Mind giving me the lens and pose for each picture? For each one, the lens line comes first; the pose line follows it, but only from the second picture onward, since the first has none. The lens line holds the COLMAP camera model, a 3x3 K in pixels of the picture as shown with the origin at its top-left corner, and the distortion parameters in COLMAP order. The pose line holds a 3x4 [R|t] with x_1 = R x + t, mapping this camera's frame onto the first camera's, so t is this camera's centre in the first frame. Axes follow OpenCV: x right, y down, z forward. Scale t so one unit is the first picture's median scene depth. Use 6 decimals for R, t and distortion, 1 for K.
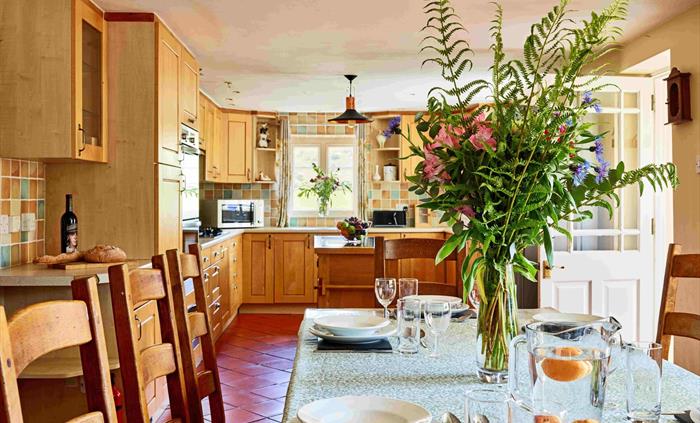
lens RADIAL K [[744.8, 0, 346.1], [0, 744.8, 216.3], [0, 0, 1]] dist [-0.049613, 0.000000]
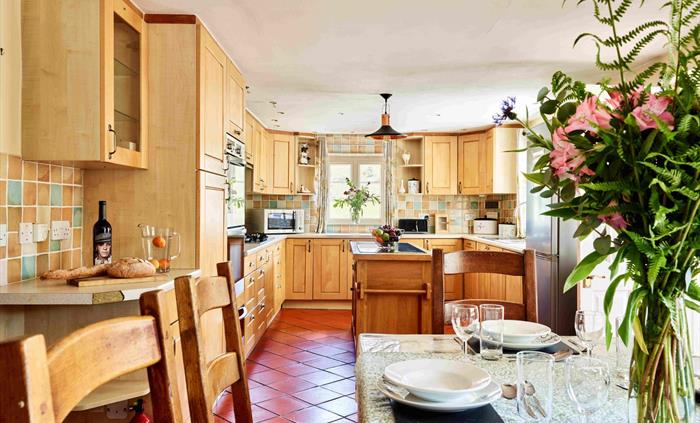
lens RADIAL K [[544.9, 0, 364.2], [0, 544.9, 213.2], [0, 0, 1]] dist [0.007012, -0.008250]
pose [[0.999972, 0.004476, 0.005974, -0.043226], [-0.004372, 0.999841, -0.017290, -0.003347], [-0.006050, 0.017264, 0.999833, 0.297450]]
